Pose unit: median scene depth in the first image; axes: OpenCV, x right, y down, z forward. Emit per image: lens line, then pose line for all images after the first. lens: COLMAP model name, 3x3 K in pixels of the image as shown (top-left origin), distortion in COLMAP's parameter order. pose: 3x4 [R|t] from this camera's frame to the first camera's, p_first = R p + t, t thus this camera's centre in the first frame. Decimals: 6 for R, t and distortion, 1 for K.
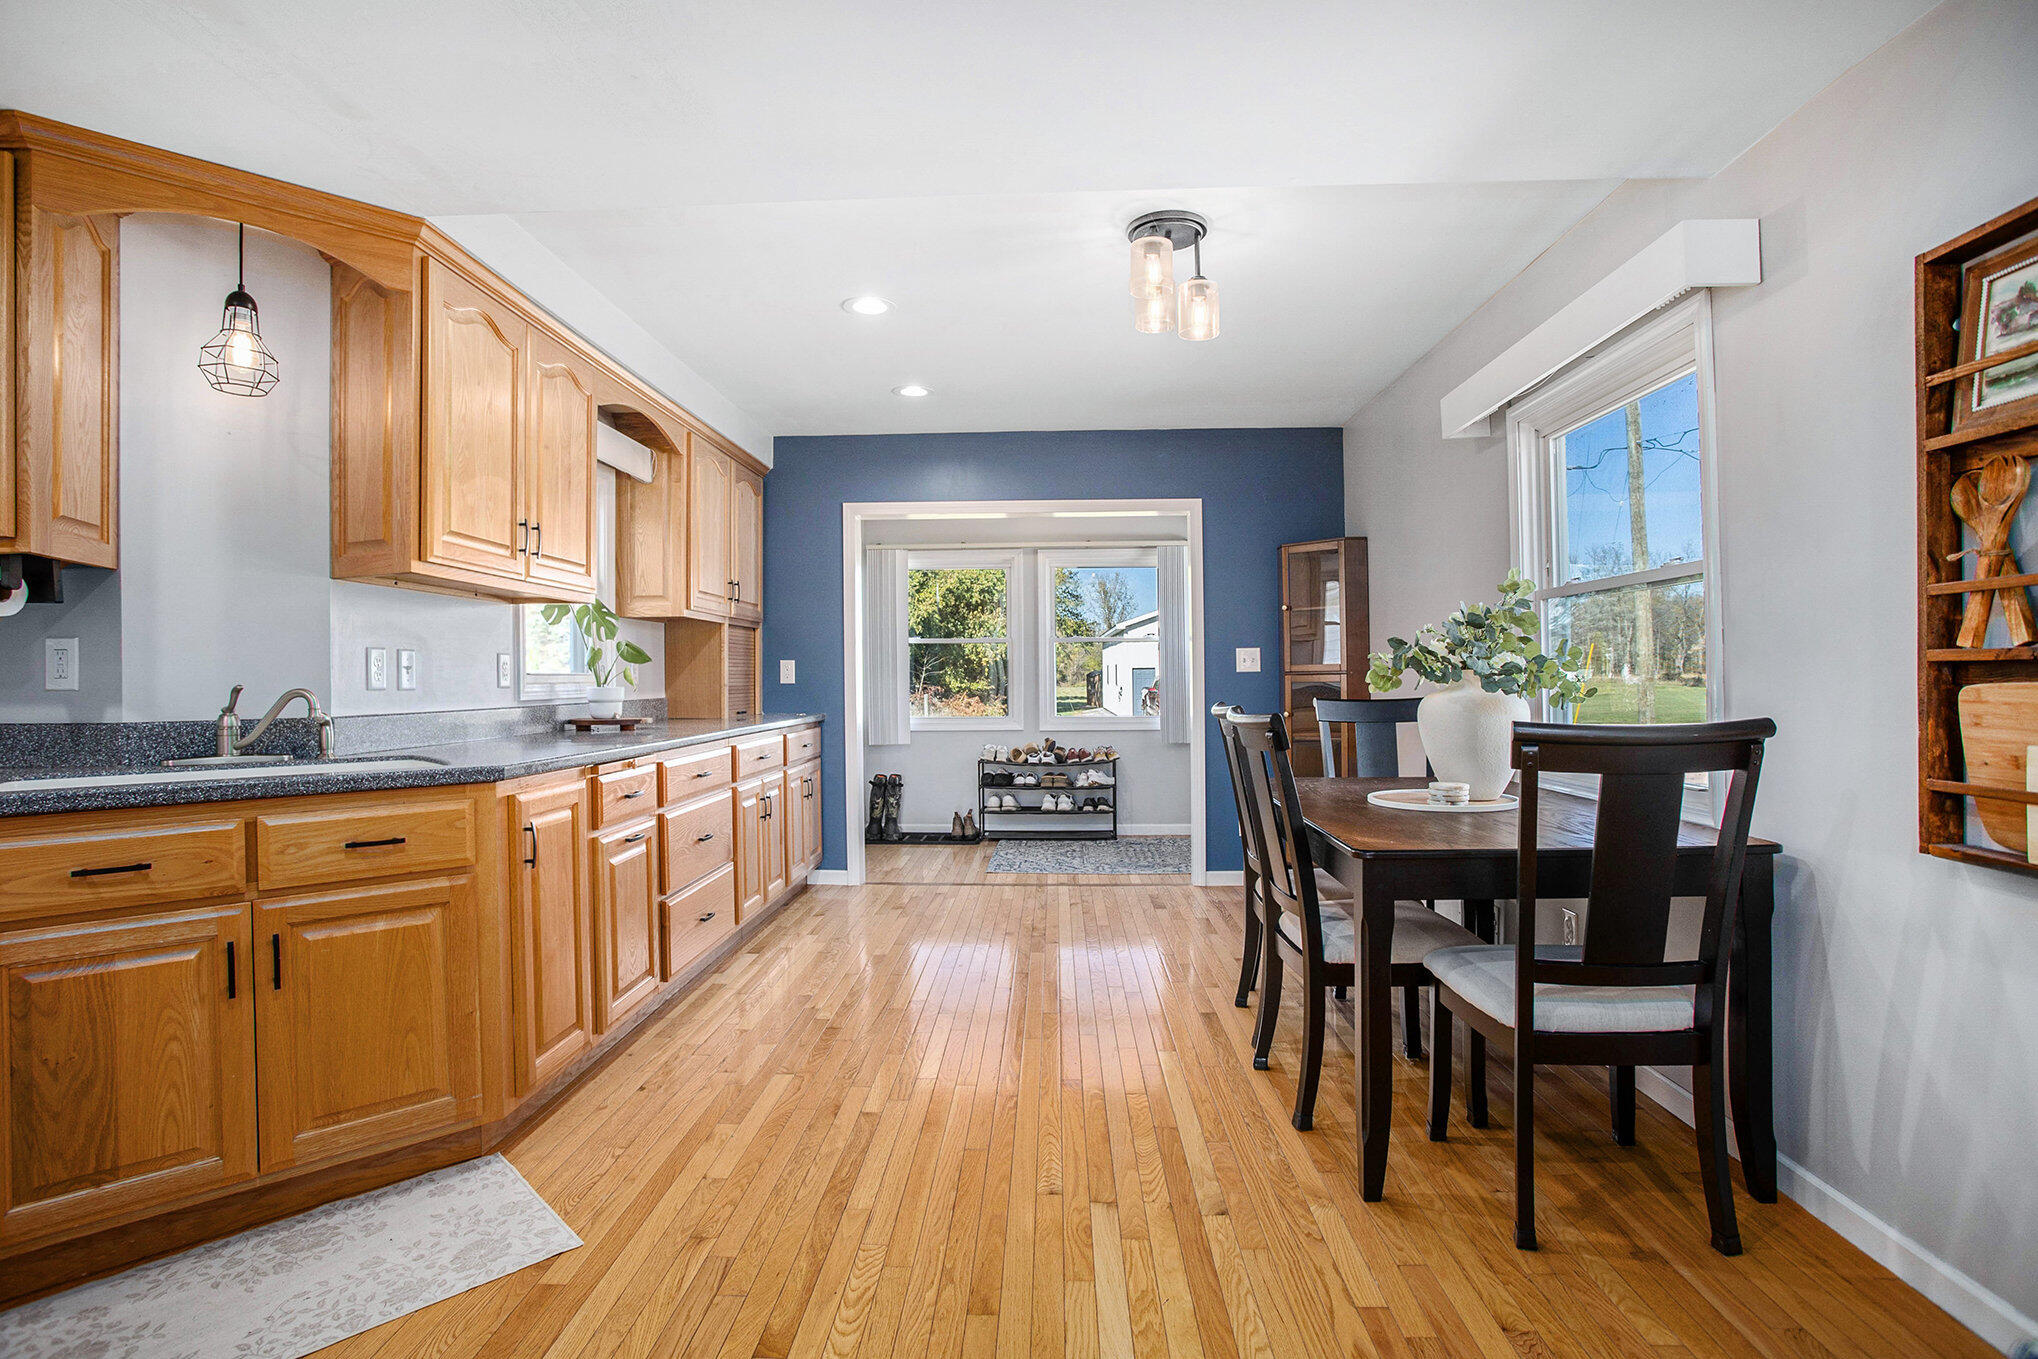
lens RADIAL K [[1000.8, 0, 1013.3], [0, 1000.8, 690.5], [0, 0, 1]] dist [-0.039091, 0.010185]
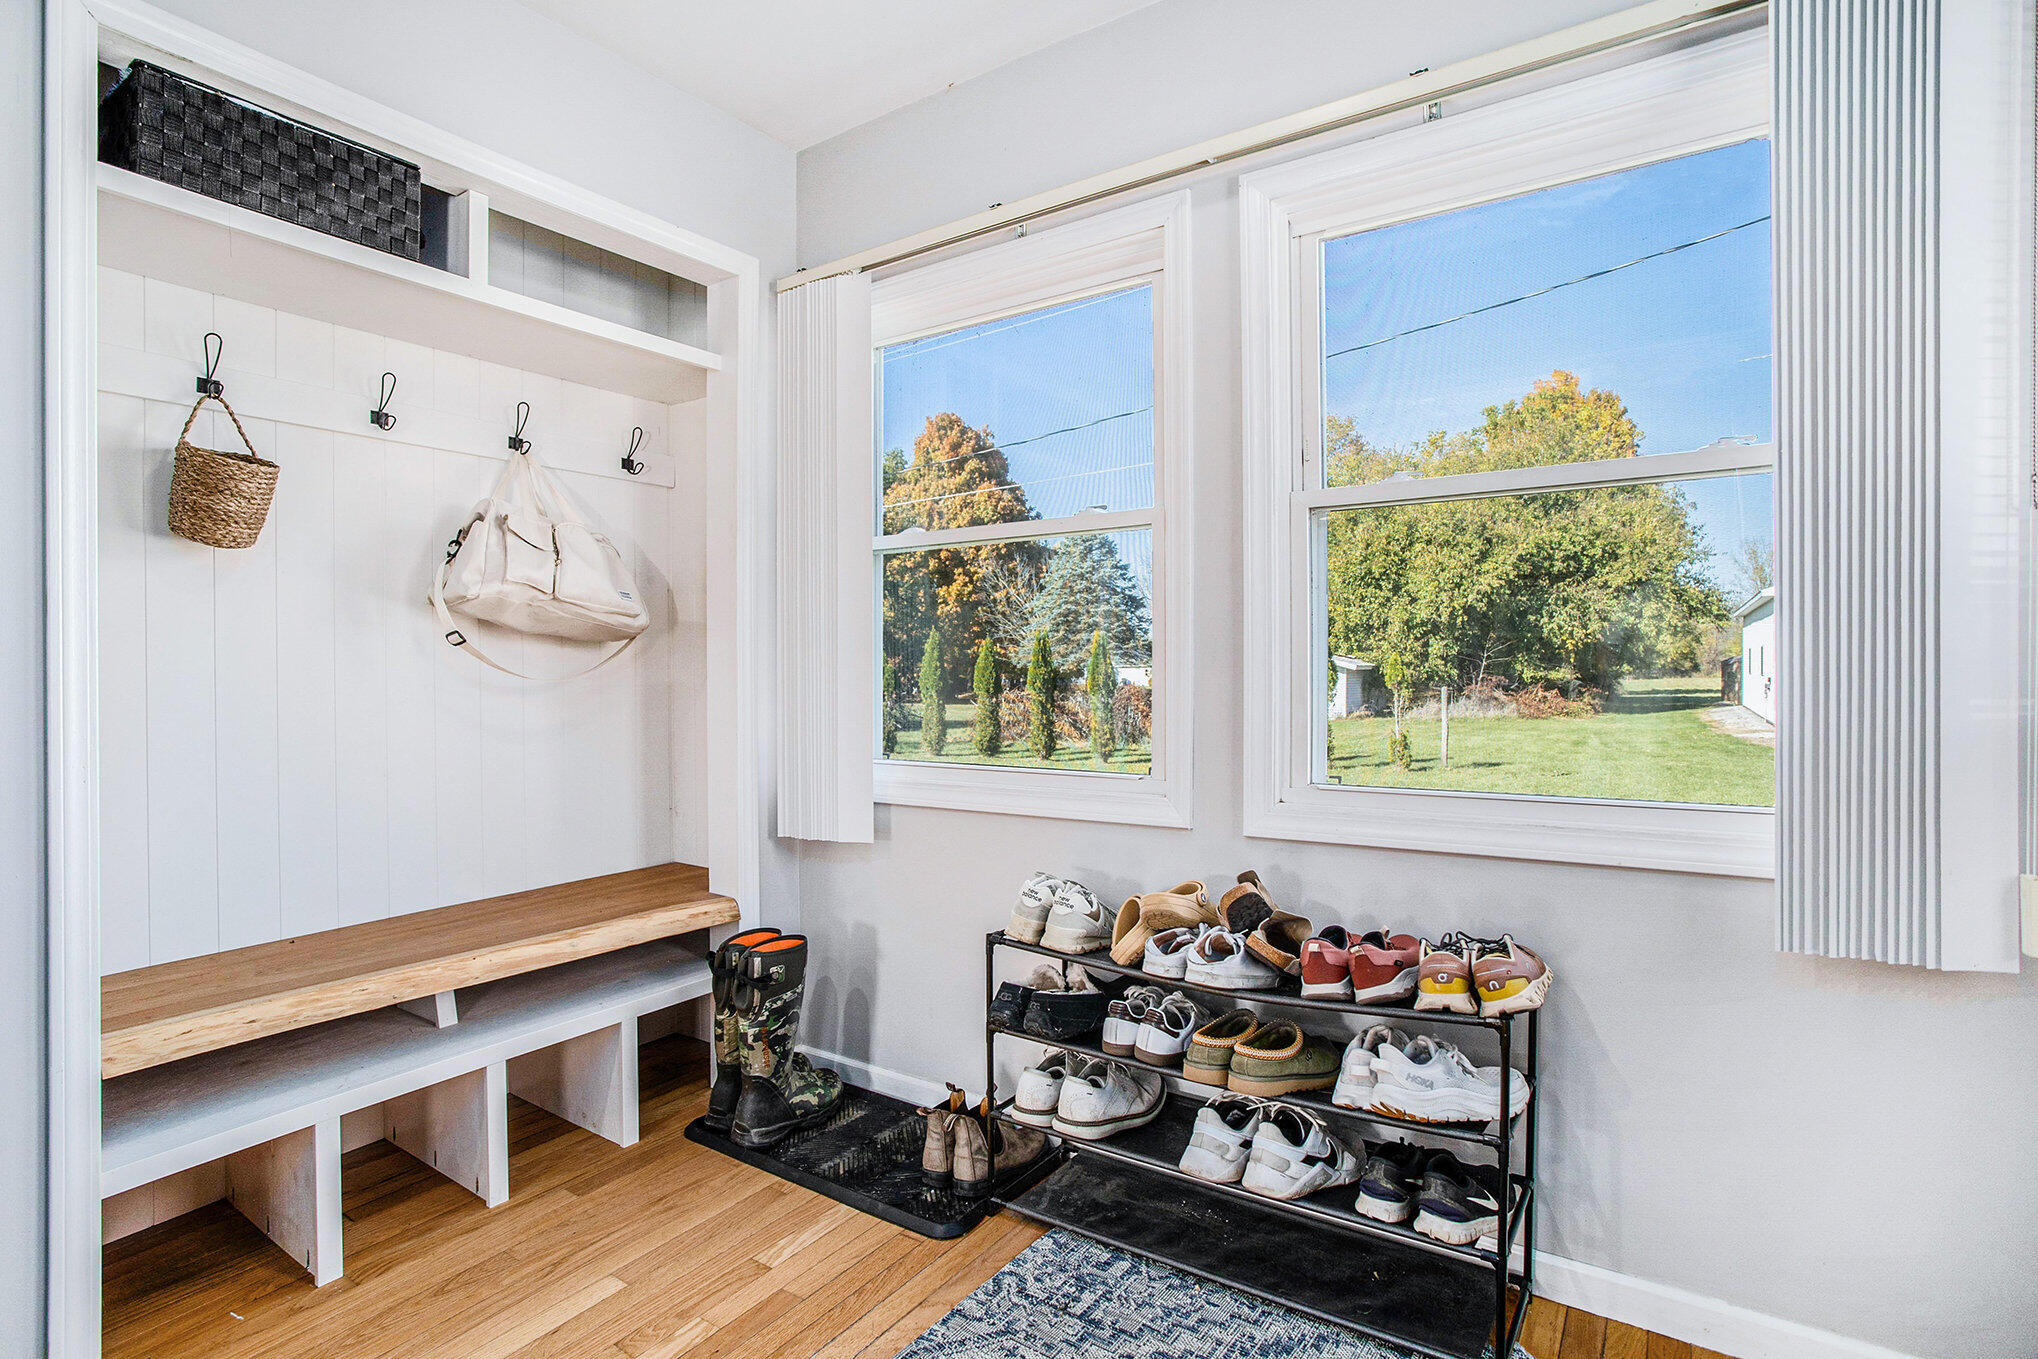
lens RADIAL K [[1000.8, 0, 1014.1], [0, 1000.8, 678.4], [0, 0, 1]] dist [-0.039091, 0.010185]
pose [[0.847651, -0.000757, -0.530554, 0.016306], [-0.000537, 0.999997, -0.002284, -0.000182], [0.530554, 0.002221, 0.847648, 0.102740]]
